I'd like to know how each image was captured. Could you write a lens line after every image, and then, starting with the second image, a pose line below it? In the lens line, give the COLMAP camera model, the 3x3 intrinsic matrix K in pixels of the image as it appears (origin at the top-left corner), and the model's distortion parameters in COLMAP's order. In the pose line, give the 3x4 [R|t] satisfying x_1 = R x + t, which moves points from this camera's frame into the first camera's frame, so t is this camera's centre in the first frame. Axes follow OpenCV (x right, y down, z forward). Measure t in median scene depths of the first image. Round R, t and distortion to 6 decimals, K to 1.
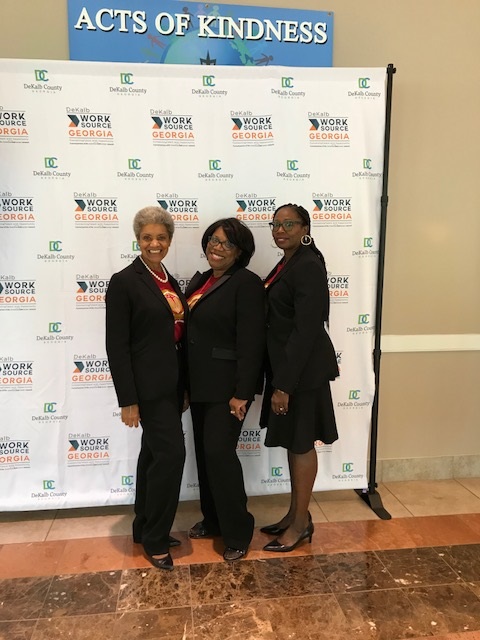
lens RADIAL K [[511.2, 0, 240.0], [0, 511.2, 320.0], [0, 0, 1]] dist [0.005922, 0.007259]
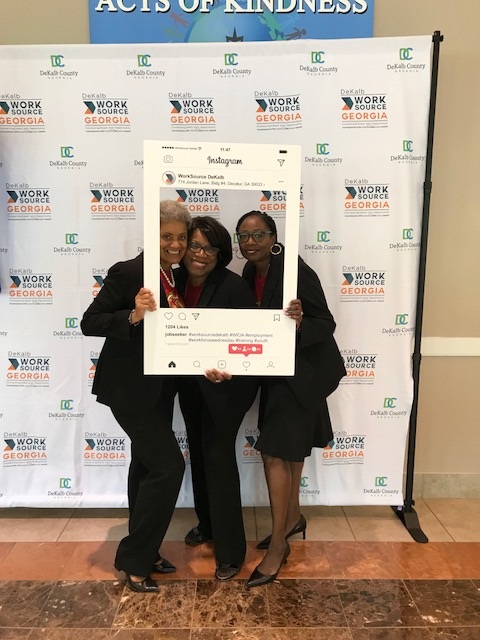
lens RADIAL K [[511.2, 0, 240.0], [0, 511.2, 320.0], [0, 0, 1]] dist [0.005922, 0.007259]
pose [[0.992349, 0.017852, -0.122169, 0.074695], [-0.015831, 0.999722, 0.017499, -0.013054], [0.122448, -0.015431, 0.992355, 0.076681]]
